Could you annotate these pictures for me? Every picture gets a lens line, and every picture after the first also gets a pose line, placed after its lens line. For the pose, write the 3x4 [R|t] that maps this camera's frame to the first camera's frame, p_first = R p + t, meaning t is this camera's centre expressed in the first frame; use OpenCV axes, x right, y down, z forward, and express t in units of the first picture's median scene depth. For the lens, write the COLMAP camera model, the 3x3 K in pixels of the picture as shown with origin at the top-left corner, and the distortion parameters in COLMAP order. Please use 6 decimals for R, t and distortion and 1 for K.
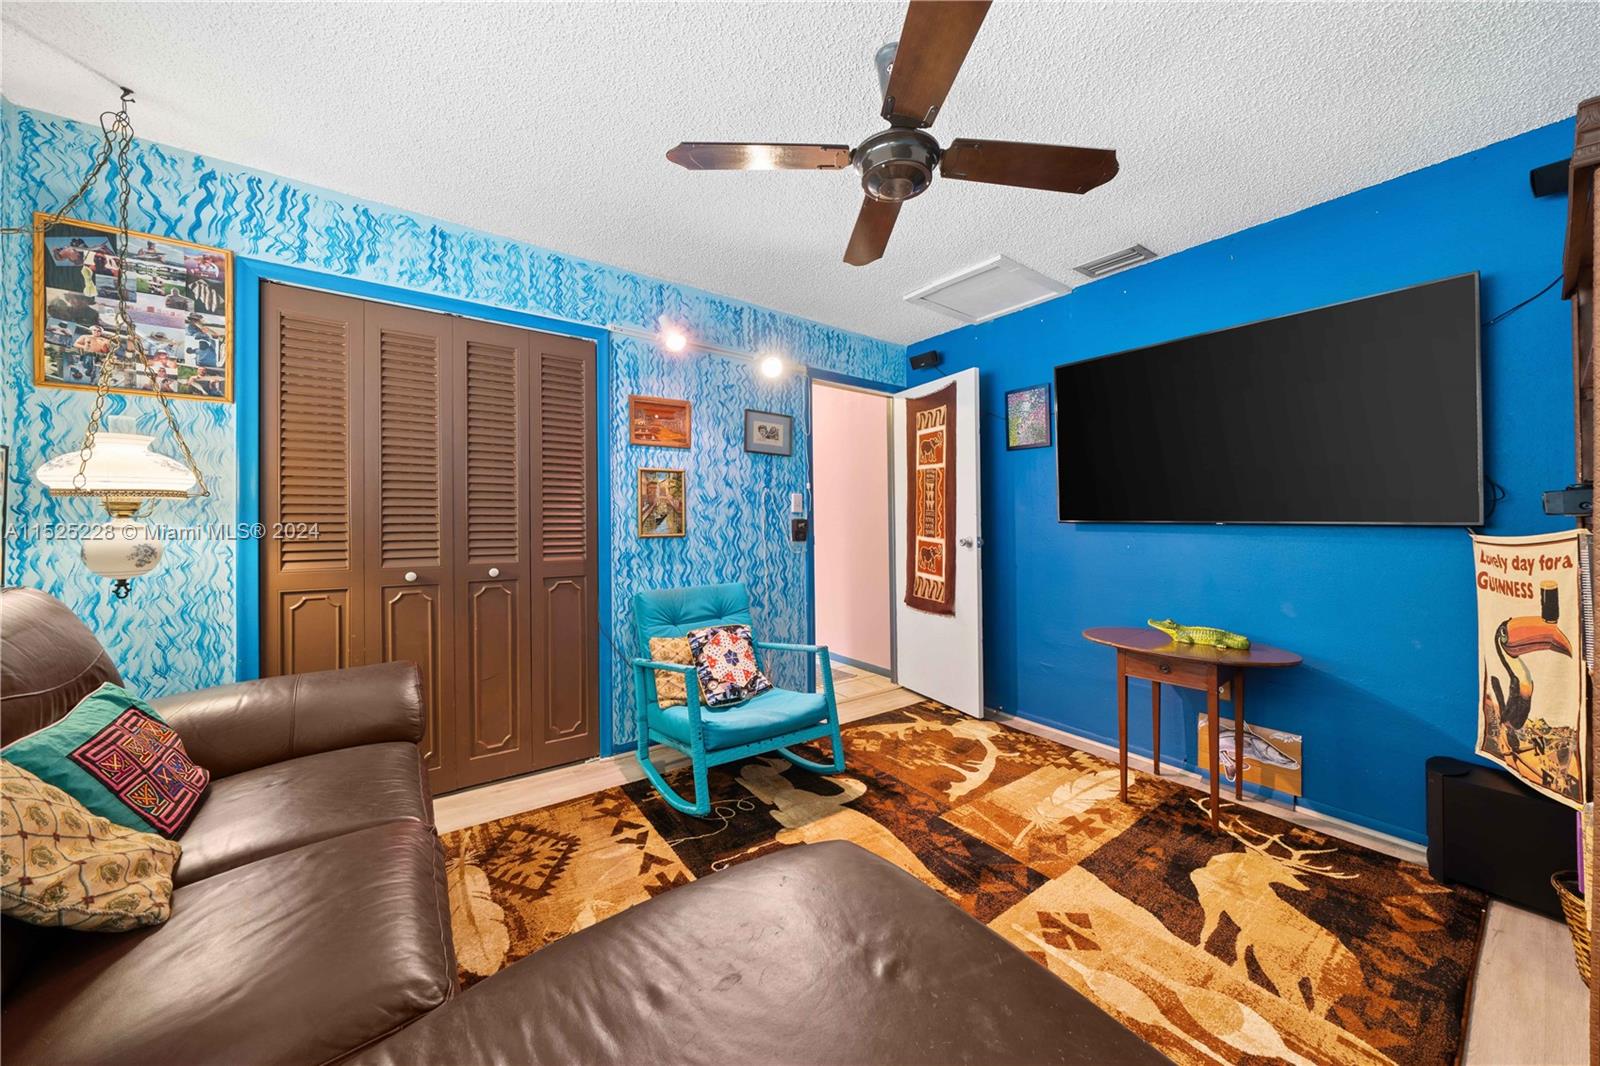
lens RADIAL K [[554.7, 0, 807.1], [0, 554.7, 522.7], [0, 0, 1]] dist [-0.001731, -0.000078]
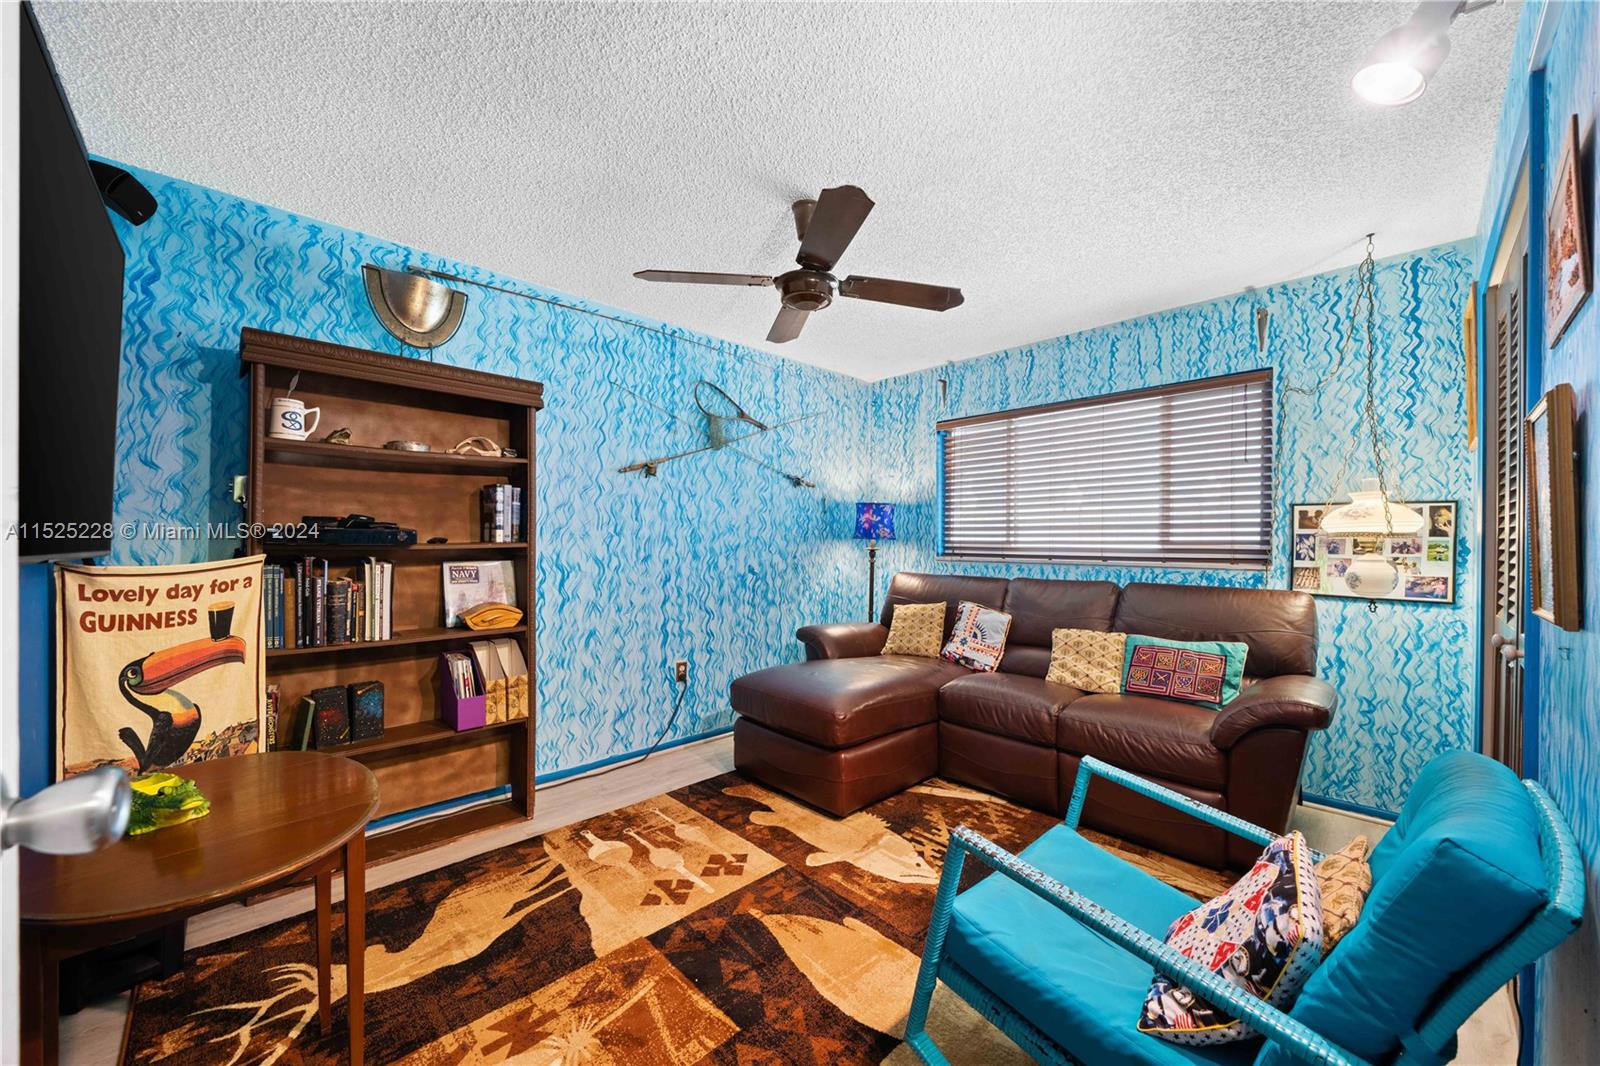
lens RADIAL K [[590.0, 0, 796.2], [0, 590.0, 539.8], [0, 0, 1]] dist [-0.000233, -0.000011]
pose [[-0.992189, -0.008817, -0.124429, 0.338823], [-0.008927, 0.999960, 0.000329, -0.026941], [0.124422, 0.001437, -0.992228, 2.143117]]
